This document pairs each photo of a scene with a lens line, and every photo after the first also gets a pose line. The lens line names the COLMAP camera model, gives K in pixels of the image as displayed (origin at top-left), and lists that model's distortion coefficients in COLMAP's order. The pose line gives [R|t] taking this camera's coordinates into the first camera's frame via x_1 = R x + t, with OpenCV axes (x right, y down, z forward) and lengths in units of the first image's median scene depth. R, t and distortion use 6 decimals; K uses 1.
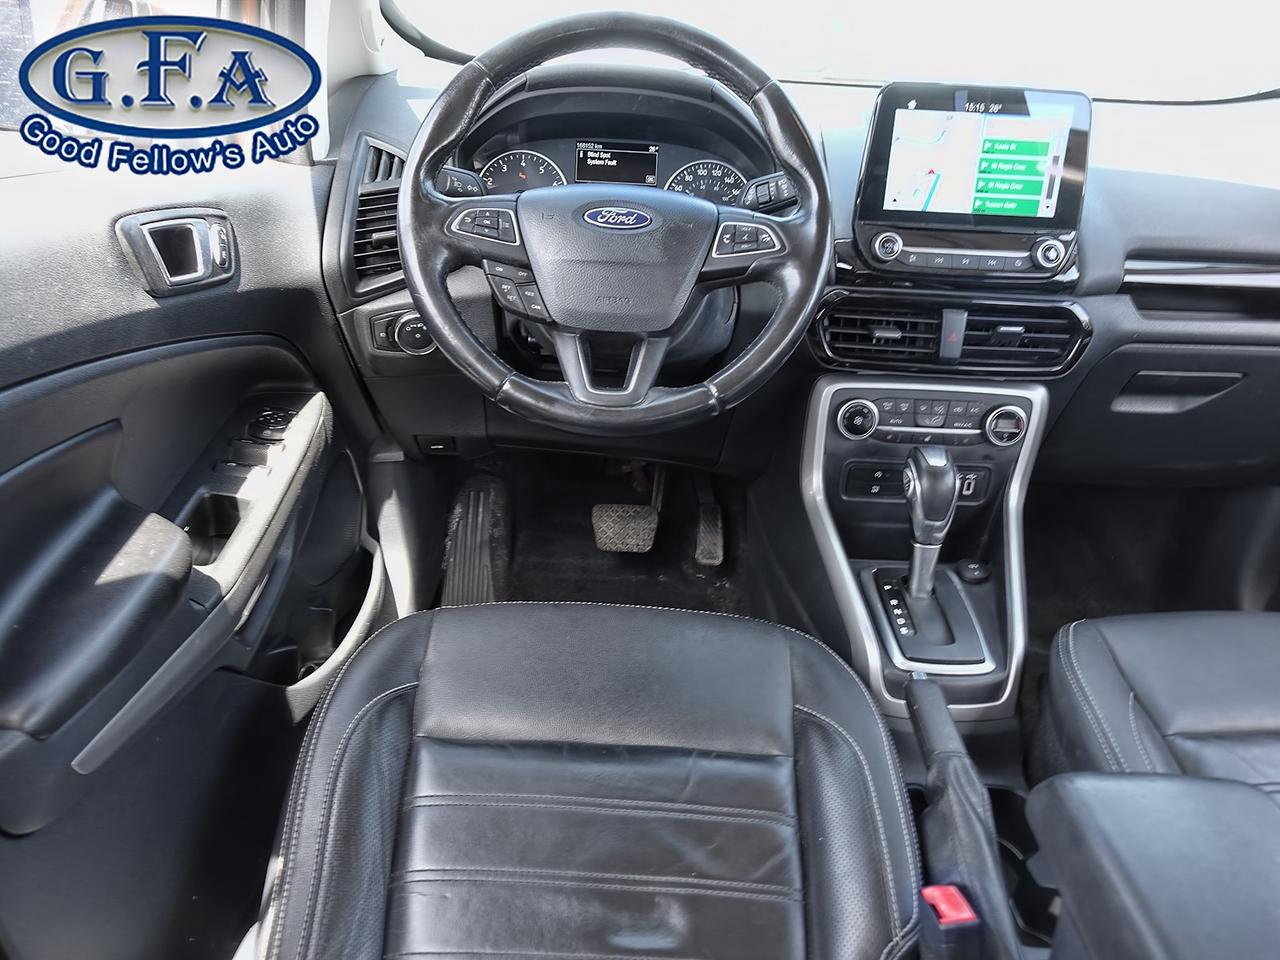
lens RADIAL K [[980.6, 0, 640.0], [0, 980.6, 480.0], [0, 0, 1]] dist [-0.005259, 0.001911]
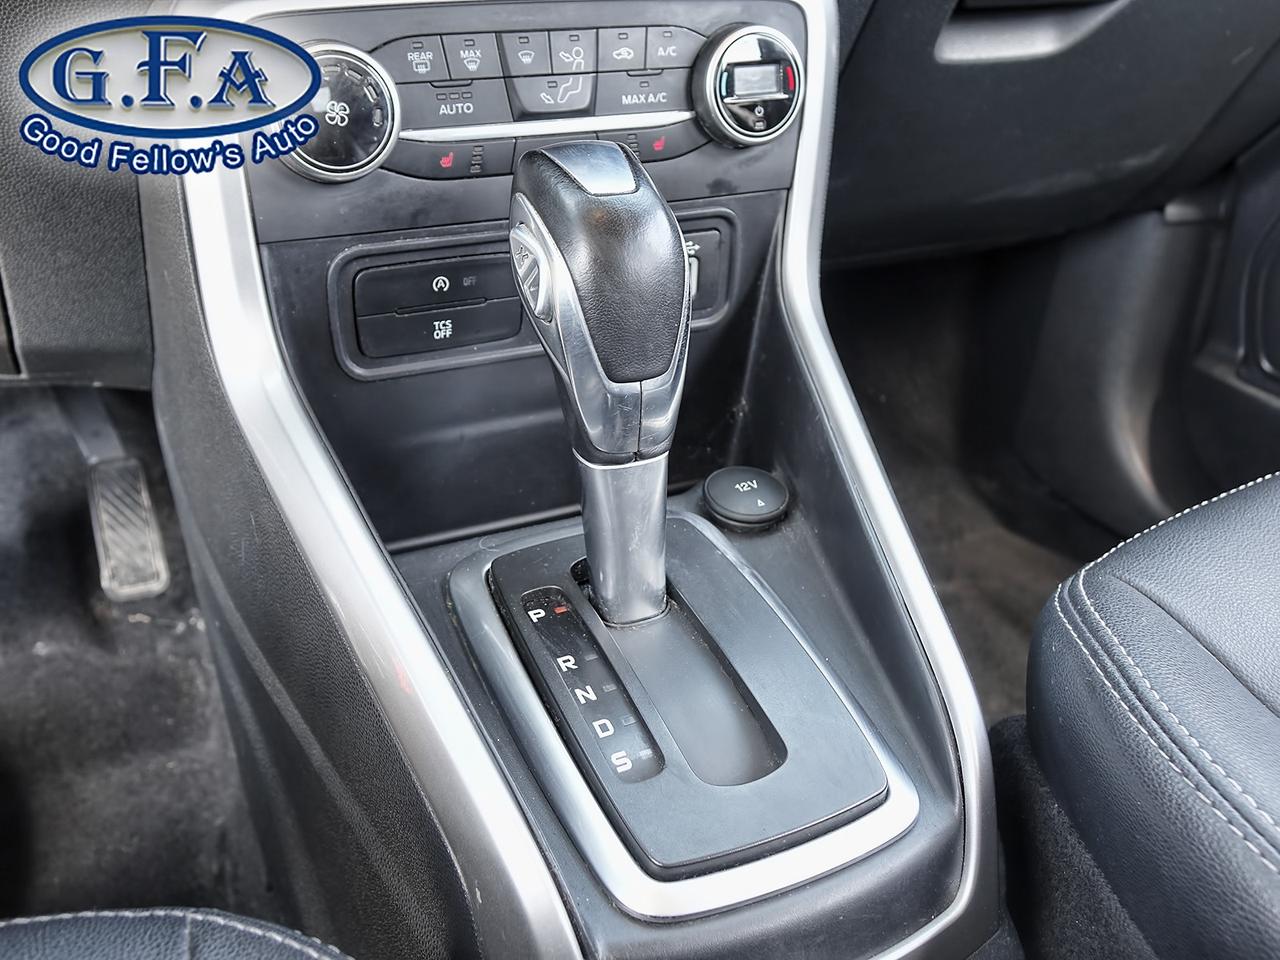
lens RADIAL K [[1150.1, 0, 640.0], [0, 1150.1, 480.0], [0, 0, 1]] dist [-0.005668, -0.002989]
pose [[0.914367, -0.223342, 0.337715, 0.165823], [0.196132, 0.974030, 0.113127, 0.030761], [-0.354210, -0.037203, 0.934425, 0.636961]]
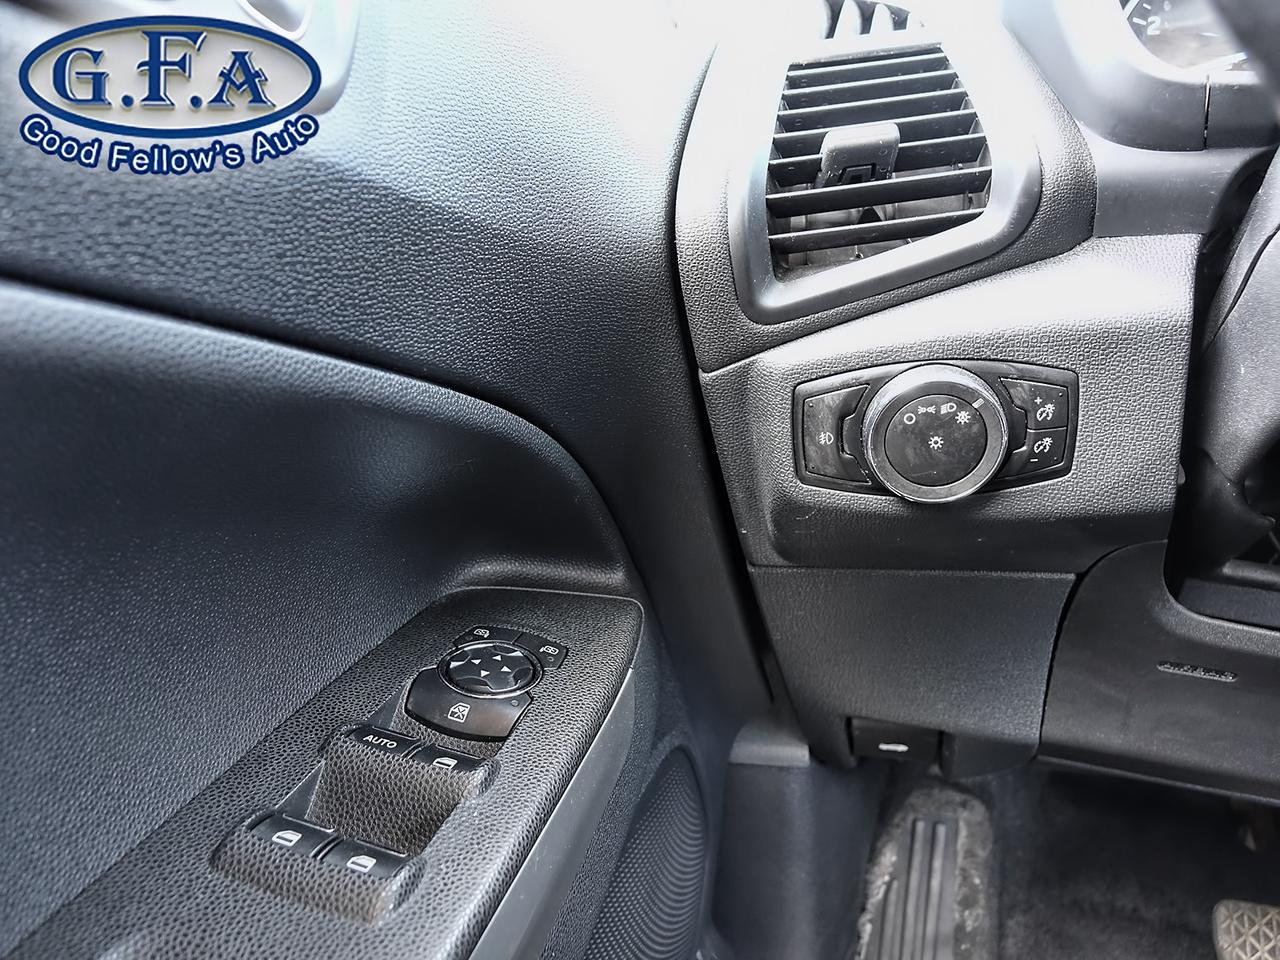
lens RADIAL K [[980.6, 0, 640.0], [0, 980.6, 480.0], [0, 0, 1]] dist [-0.005259, 0.001911]
pose [[0.942926, 0.029915, -0.331657, -0.213566], [-0.101874, 0.974120, -0.201772, -0.060682], [0.317037, 0.224044, 0.921570, 0.682685]]
